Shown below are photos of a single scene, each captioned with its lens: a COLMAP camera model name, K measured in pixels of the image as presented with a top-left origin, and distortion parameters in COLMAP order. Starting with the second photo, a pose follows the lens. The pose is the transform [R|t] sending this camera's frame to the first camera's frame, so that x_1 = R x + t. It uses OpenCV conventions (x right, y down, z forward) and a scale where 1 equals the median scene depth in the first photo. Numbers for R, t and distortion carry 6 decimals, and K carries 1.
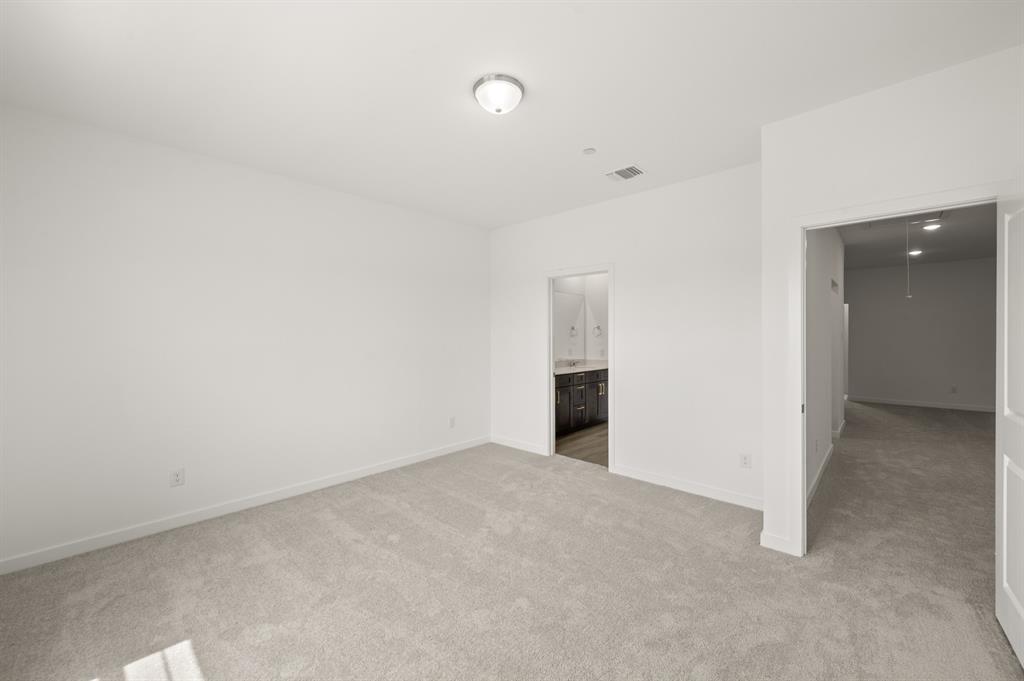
lens RADIAL K [[404.0, 0, 515.6], [0, 404.0, 336.4], [0, 0, 1]] dist [-0.001094, 0.000803]
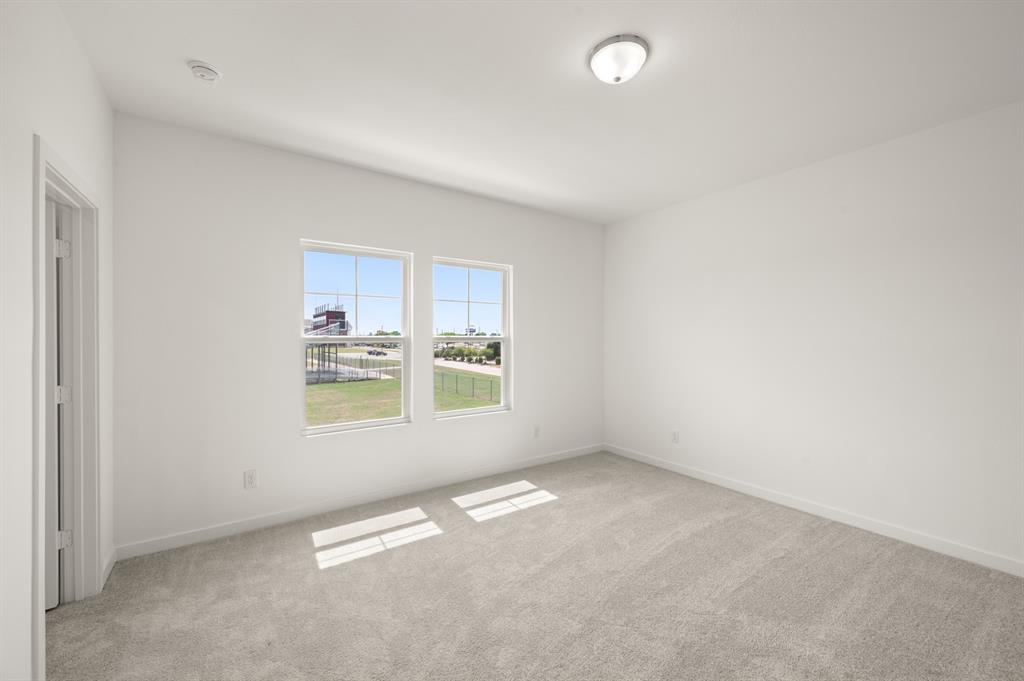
lens RADIAL K [[404.0, 0, 515.4], [0, 404.0, 338.1], [0, 0, 1]] dist [-0.001094, 0.000803]
pose [[-0.210350, 0.003631, -0.977619, 0.311012], [-0.005453, 0.999973, 0.004887, 0.000319], [0.977611, 0.006359, -0.210324, 0.351854]]
